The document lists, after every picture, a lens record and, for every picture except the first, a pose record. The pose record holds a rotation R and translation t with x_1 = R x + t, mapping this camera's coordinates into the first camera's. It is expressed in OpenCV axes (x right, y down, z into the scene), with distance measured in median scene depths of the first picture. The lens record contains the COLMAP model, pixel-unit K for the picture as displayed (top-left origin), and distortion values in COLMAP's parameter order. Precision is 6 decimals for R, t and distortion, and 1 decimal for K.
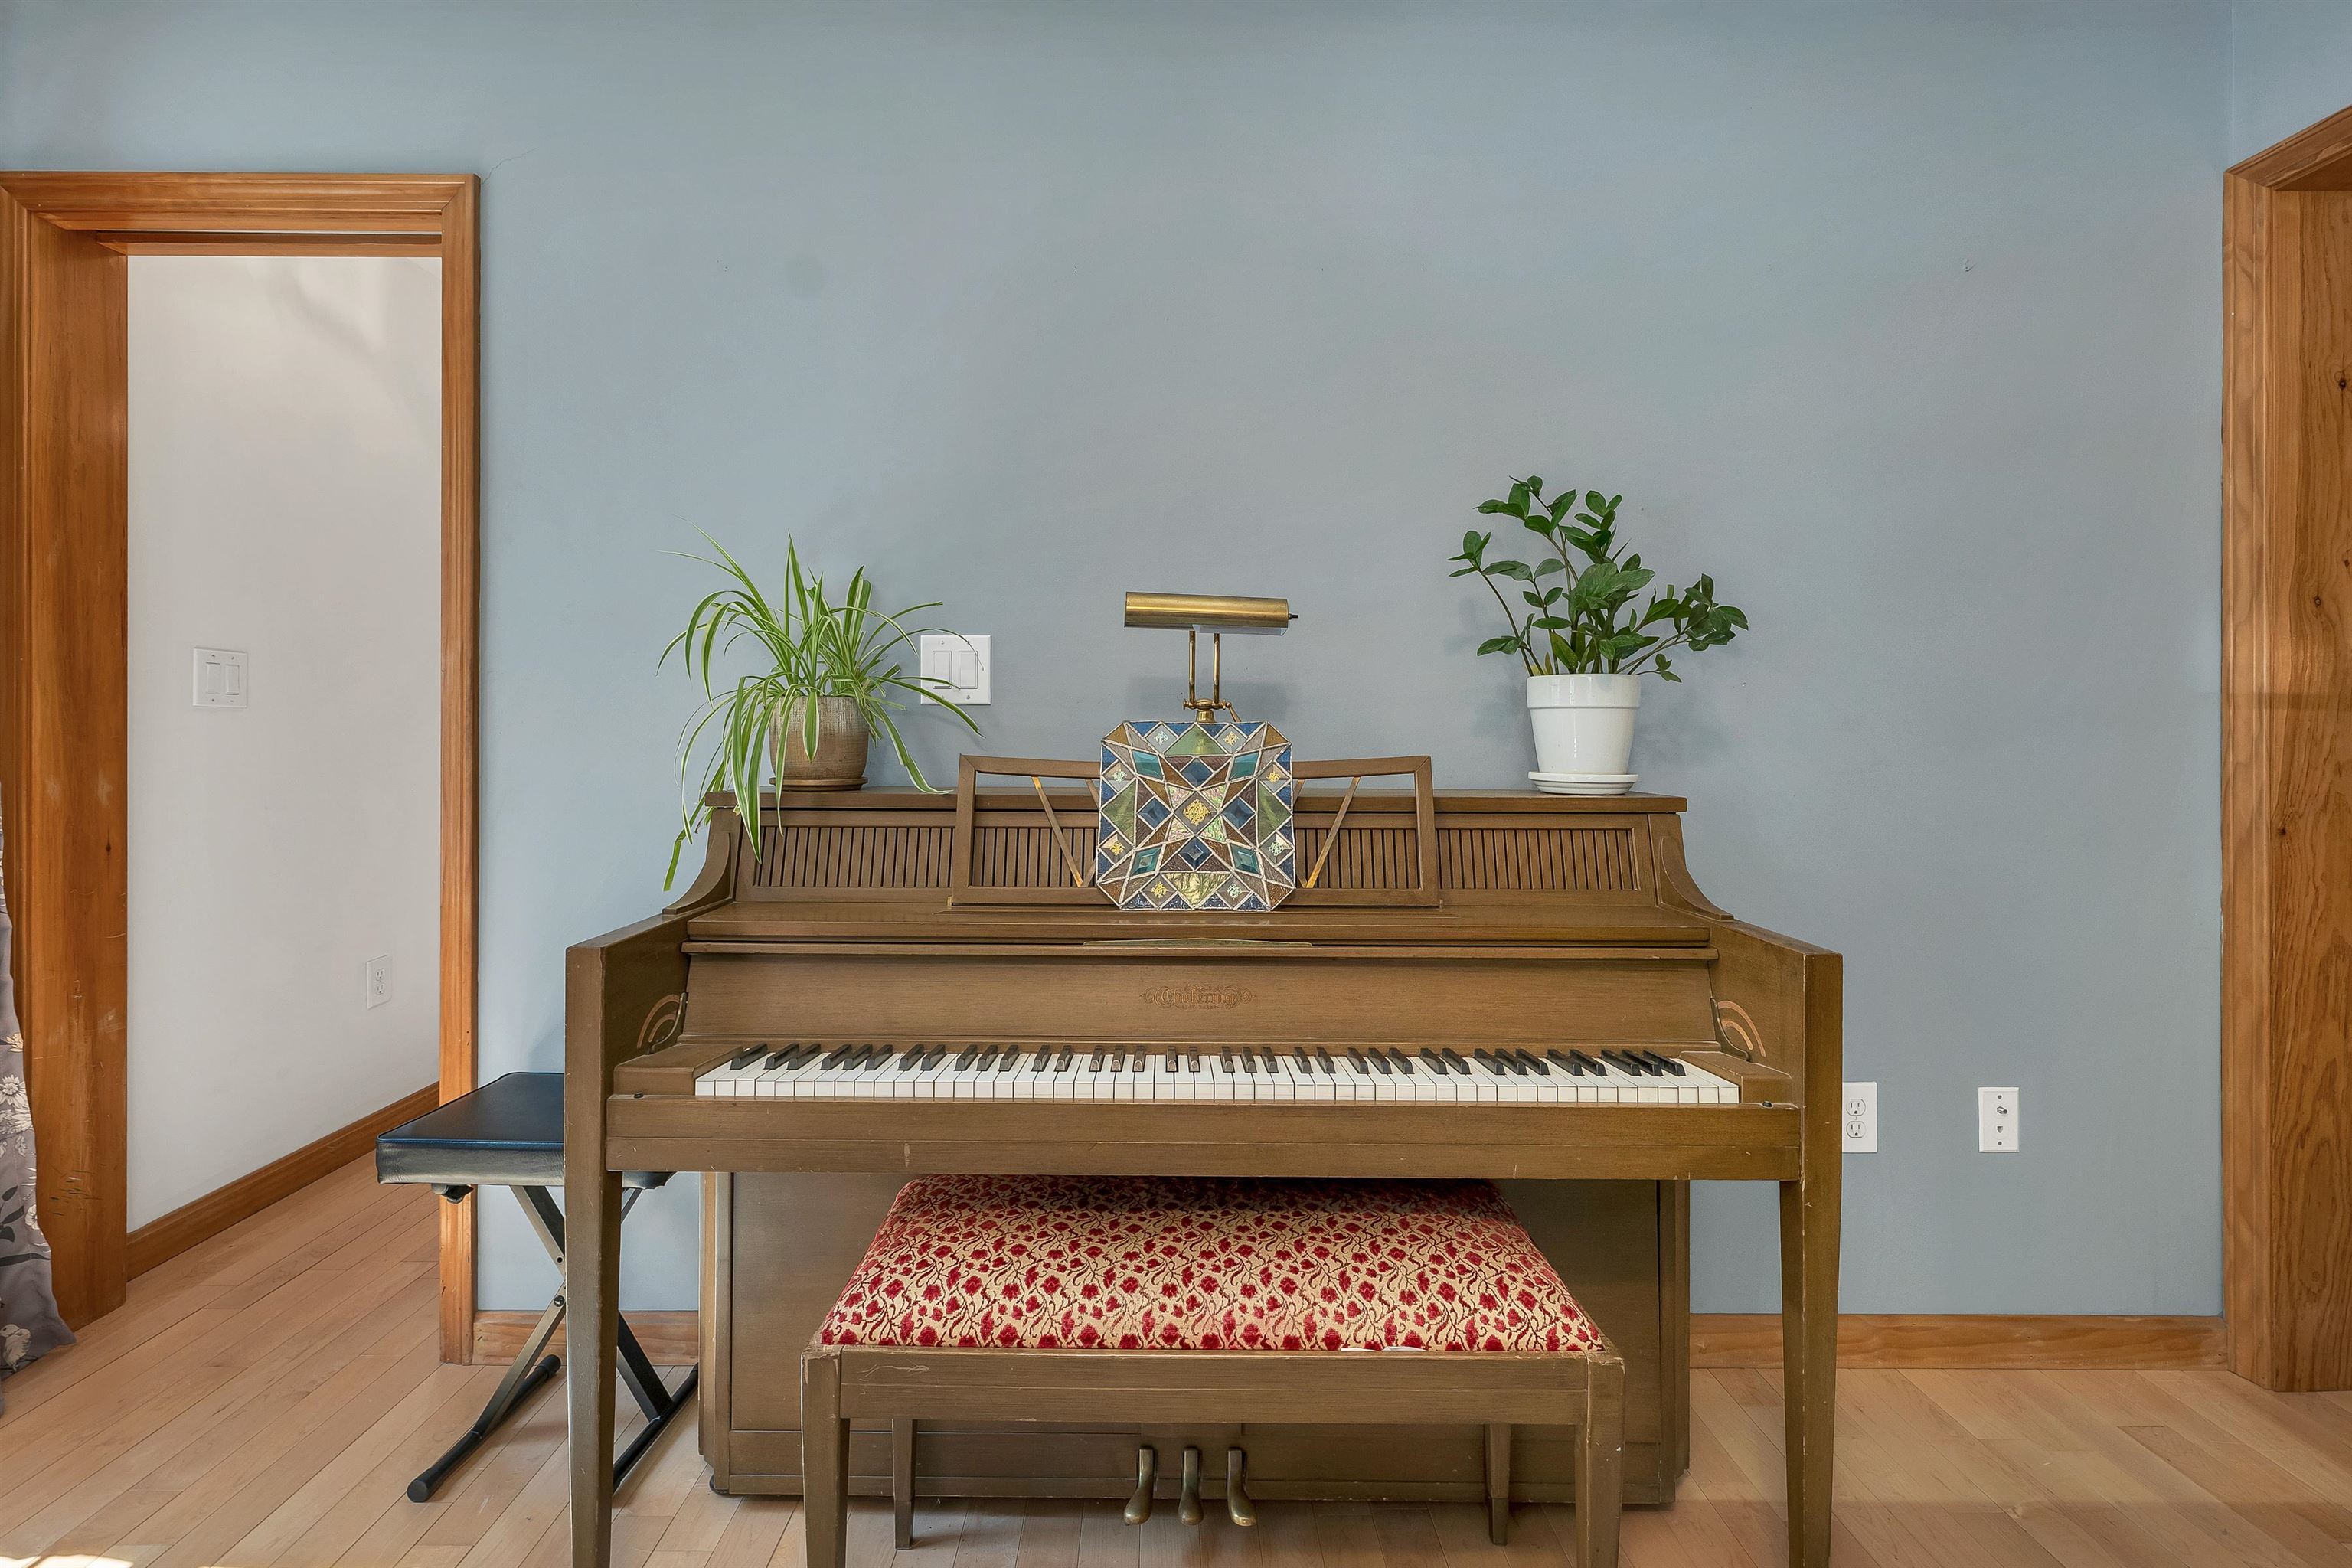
lens RADIAL K [[989.3, 0, 1148.1], [0, 989.3, 725.4], [0, 0, 1]] dist [0.003156, 0.000212]
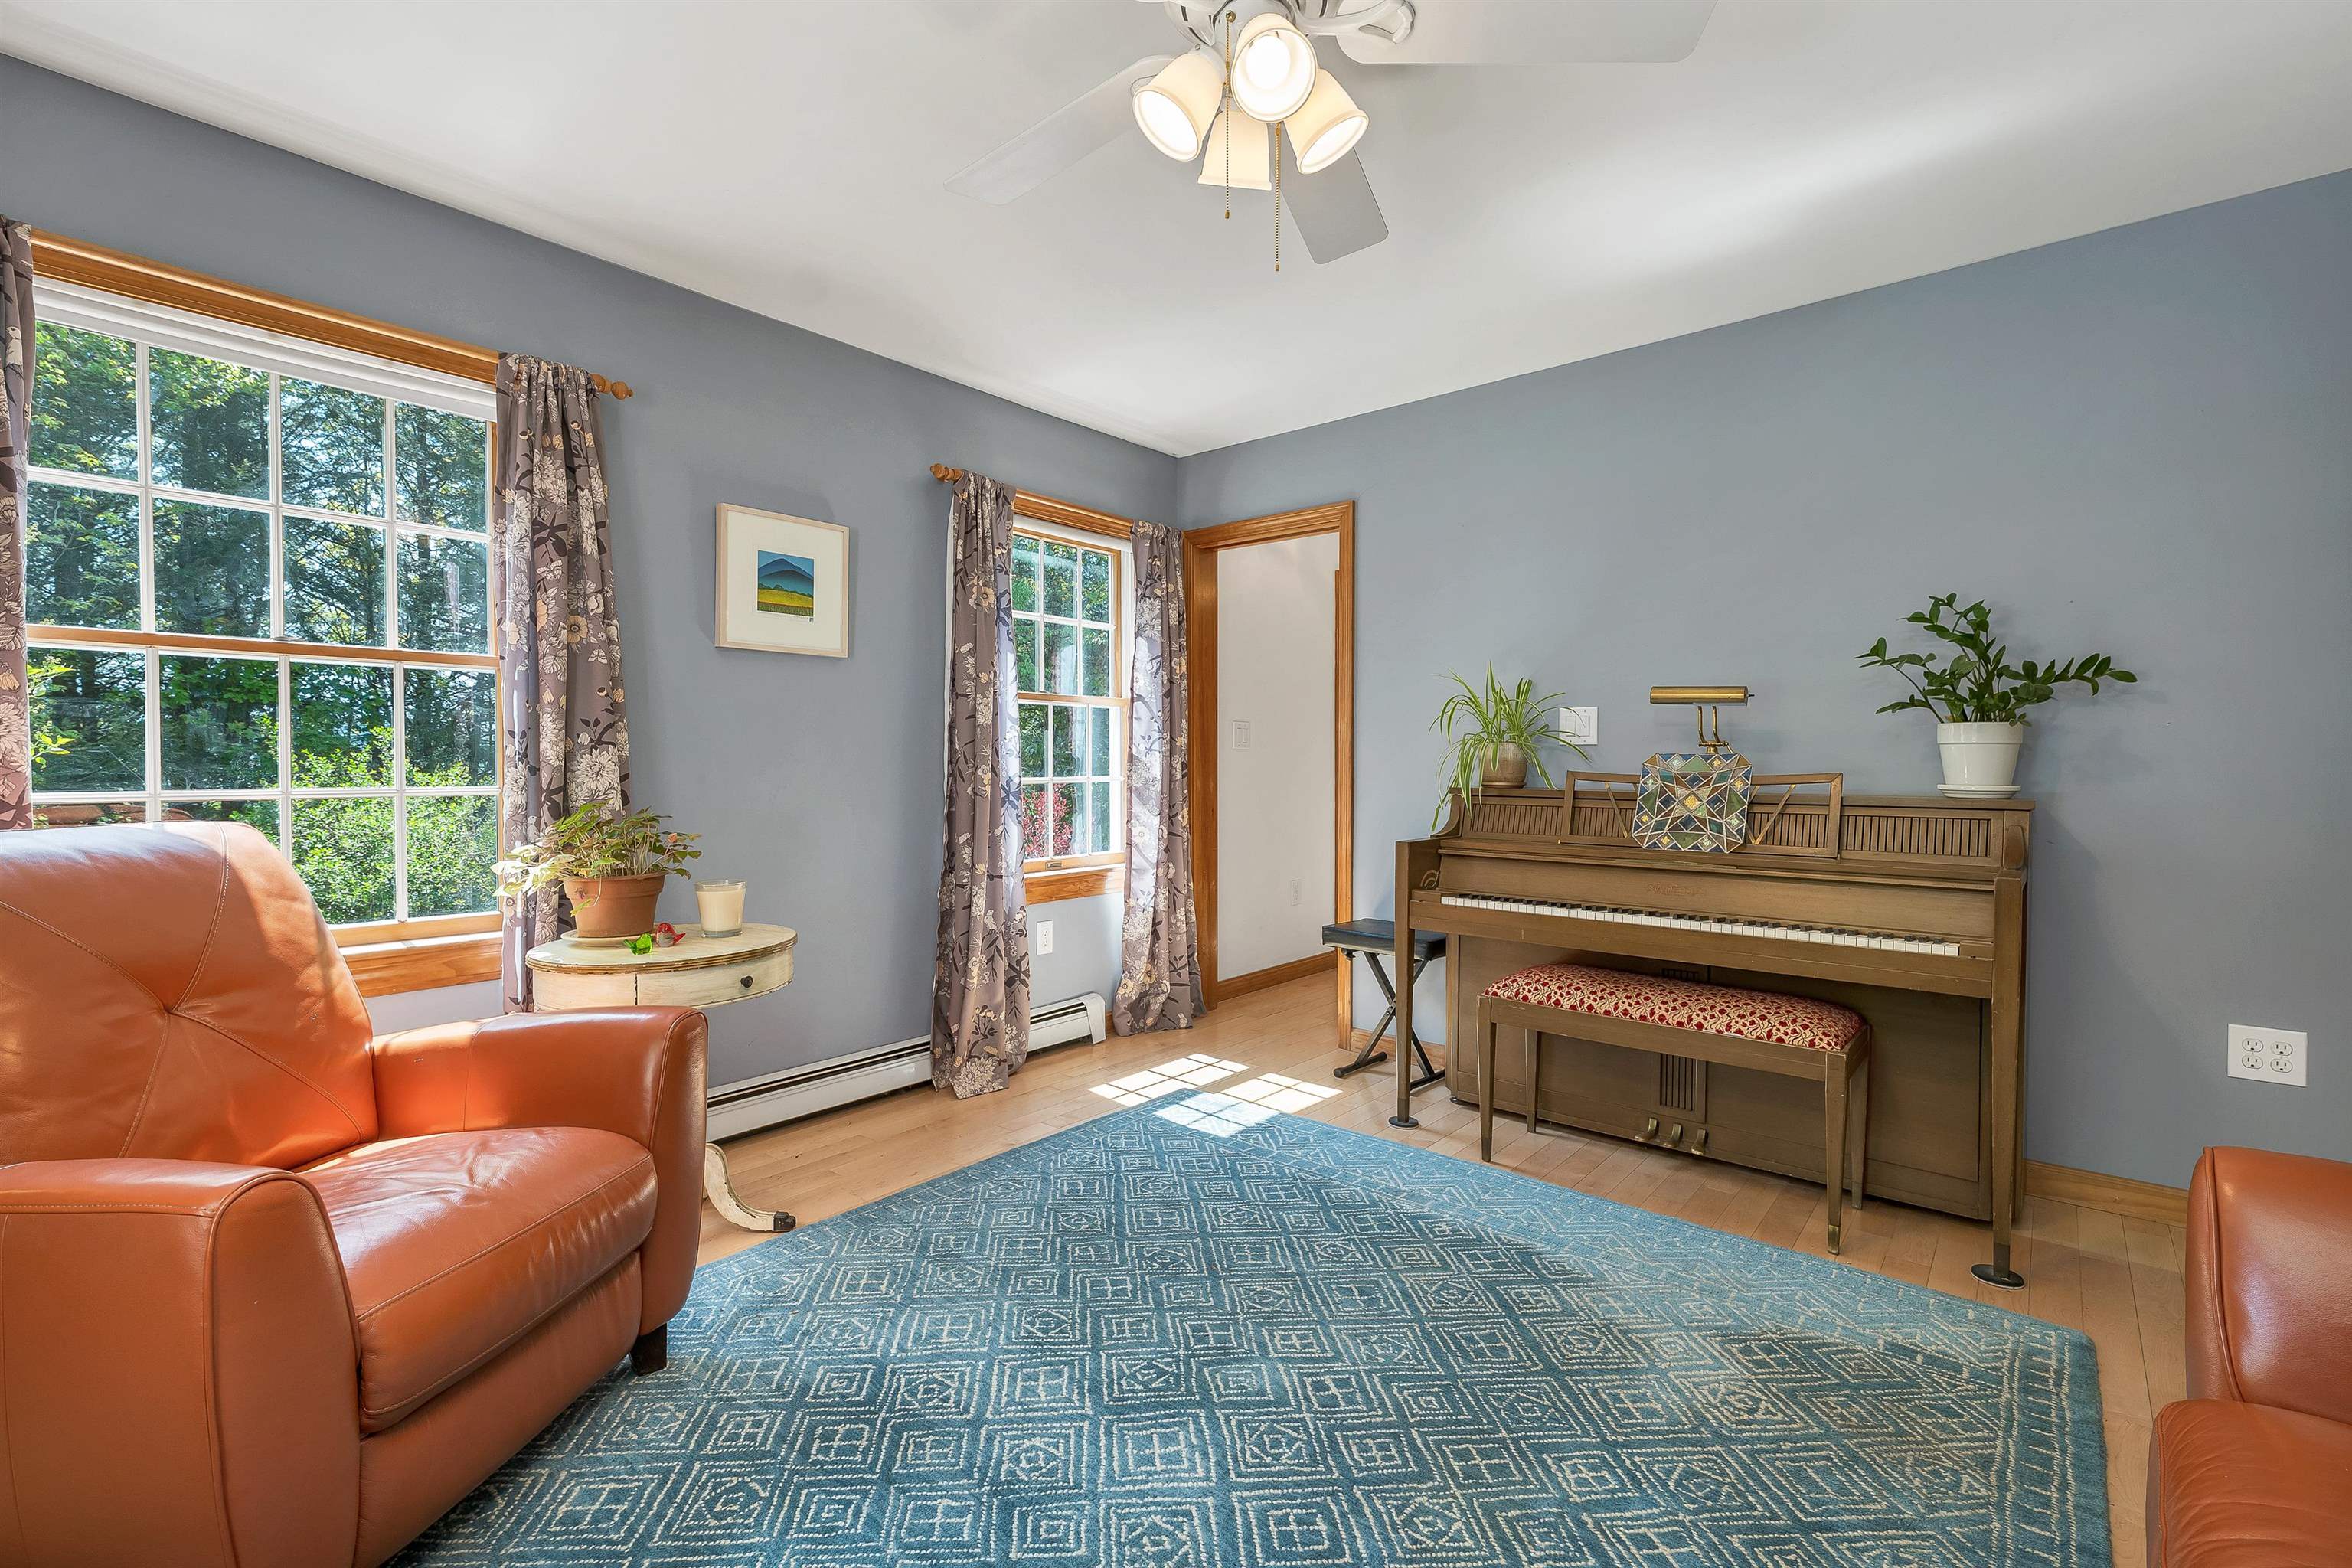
lens RADIAL K [[989.3, 0, 1180.1], [0, 989.3, 775.8], [0, 0, 1]] dist [0.003156, 0.000212]
pose [[0.753778, 0.009637, -0.657059, 0.537340], [0.000617, 0.999882, 0.015373, 0.008501], [0.657129, -0.011993, 0.753683, -1.031565]]
